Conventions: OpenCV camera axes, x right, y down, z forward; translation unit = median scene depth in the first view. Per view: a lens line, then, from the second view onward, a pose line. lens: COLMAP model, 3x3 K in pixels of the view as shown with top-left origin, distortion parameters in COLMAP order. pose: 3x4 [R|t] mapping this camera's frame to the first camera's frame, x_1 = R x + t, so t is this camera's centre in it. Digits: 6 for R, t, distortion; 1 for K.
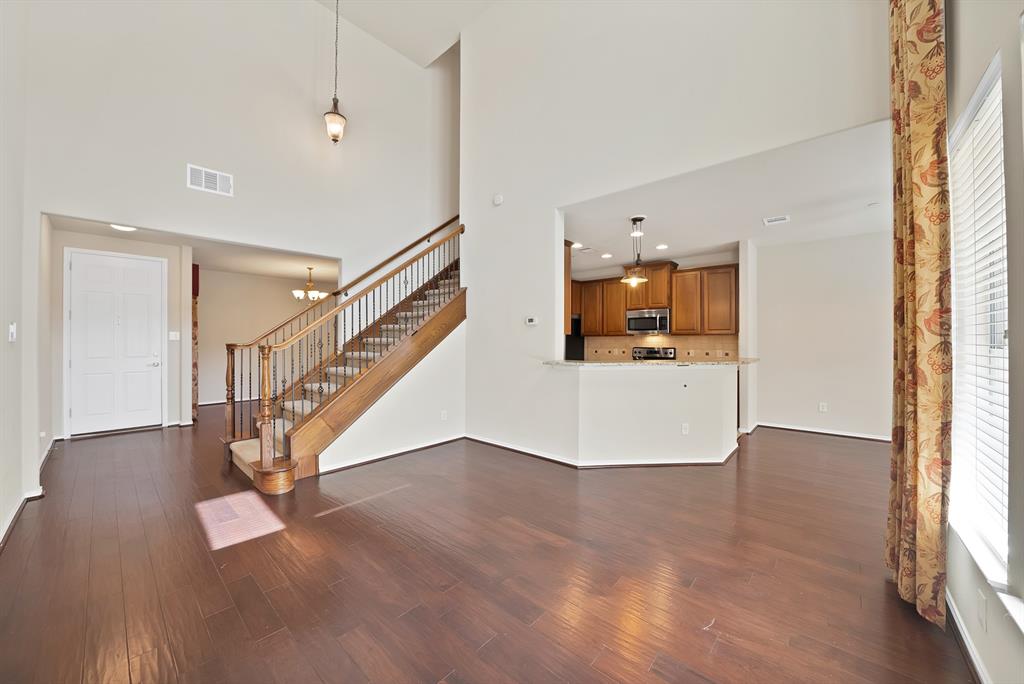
lens RADIAL K [[364.7, 0, 513.1], [0, 364.7, 340.8], [0, 0, 1]] dist [-0.024648, -0.000088]
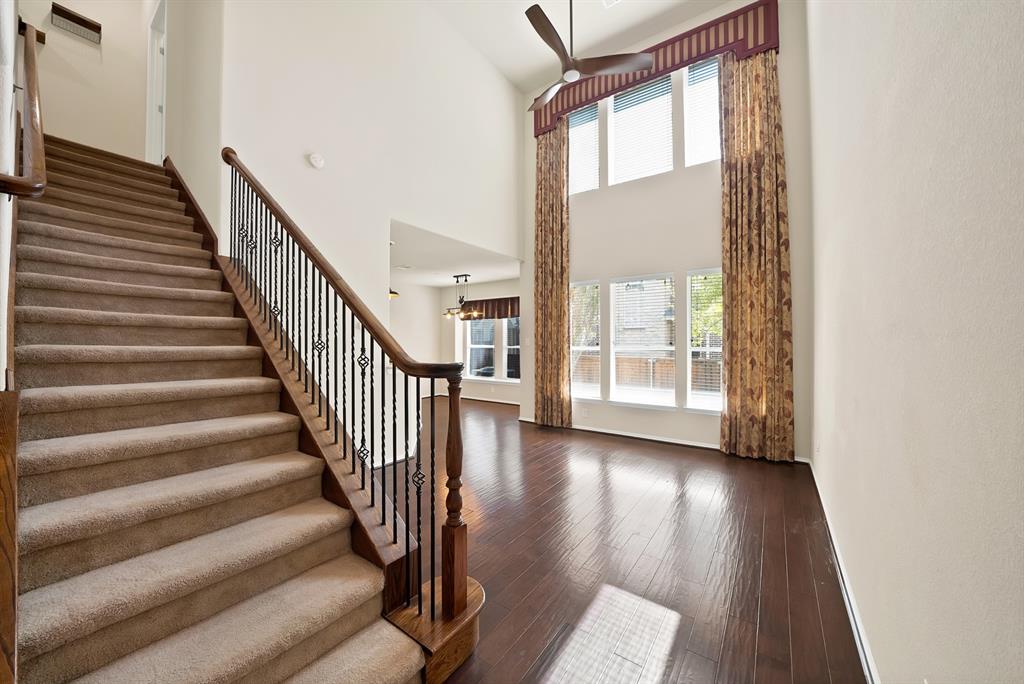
lens RADIAL K [[364.7, 0, 509.5], [0, 364.7, 343.0], [0, 0, 1]] dist [-0.024648, -0.000088]
pose [[-0.088589, -0.007838, 0.996037, -1.376284], [-0.006866, 0.999950, 0.007258, -0.028600], [-0.996045, -0.006195, -0.088639, 1.117912]]
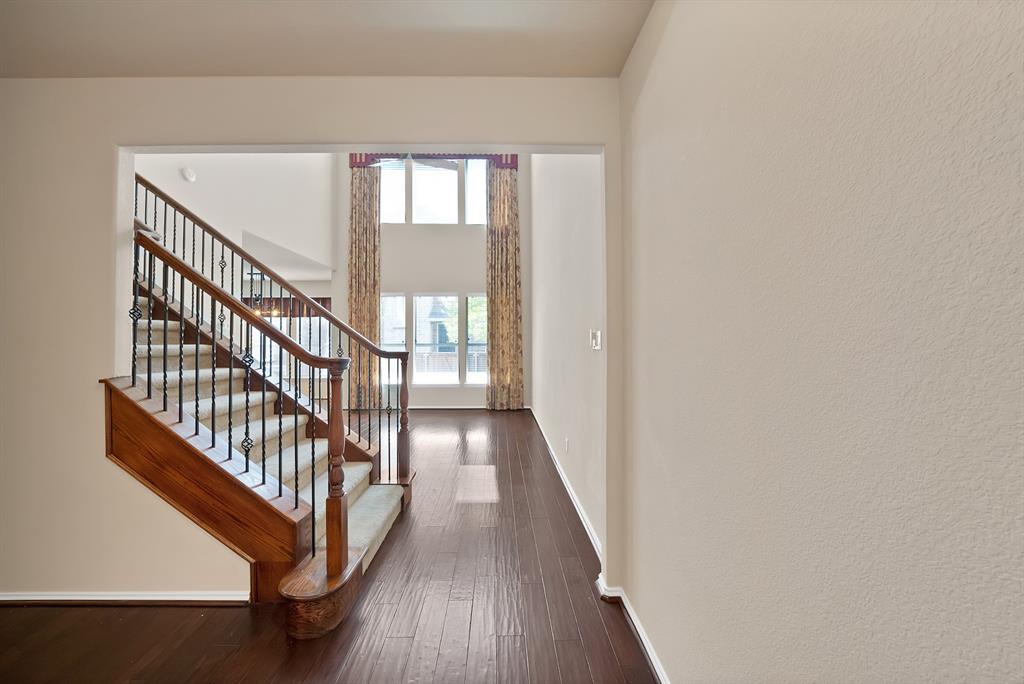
lens RADIAL K [[364.7, 0, 512.7], [0, 364.7, 337.0], [0, 0, 1]] dist [-0.024648, -0.000088]
pose [[-0.684517, 0.000695, 0.728997, -1.894571], [-0.007917, 0.999933, -0.008387, -0.030034], [-0.728954, -0.011512, -0.684466, 1.697971]]
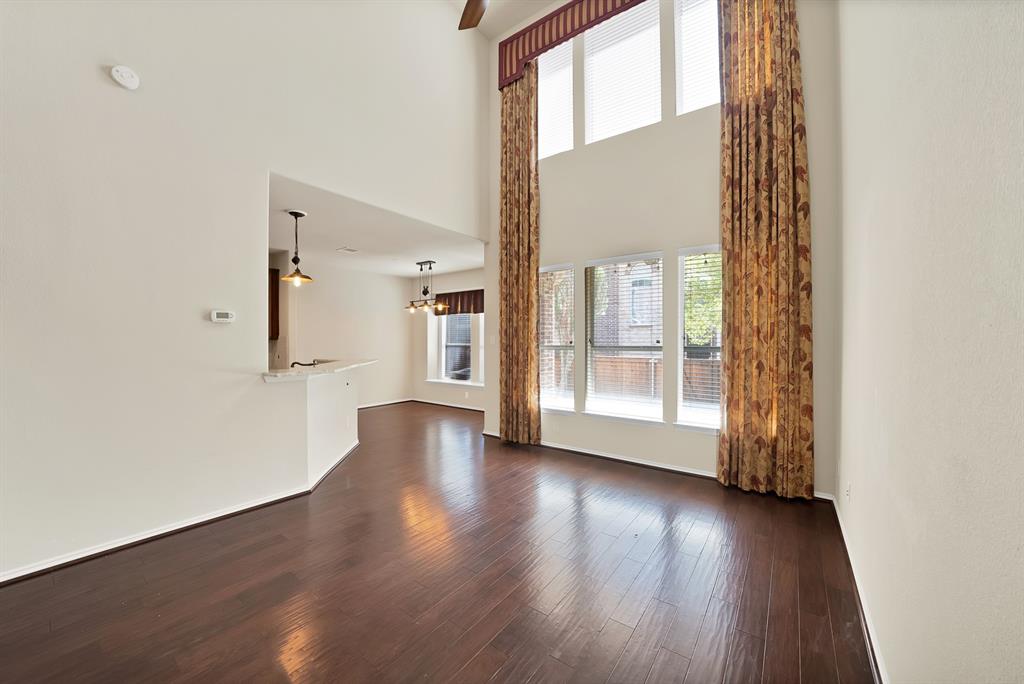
lens RADIAL K [[364.7, 0, 530.9], [0, 364.7, 345.6], [0, 0, 1]] dist [-0.024648, -0.000088]
pose [[-0.100635, -0.019421, 0.994734, -1.006479], [-0.007694, 0.999795, 0.018741, -0.026436], [-0.994894, -0.005767, -0.100763, 0.788896]]
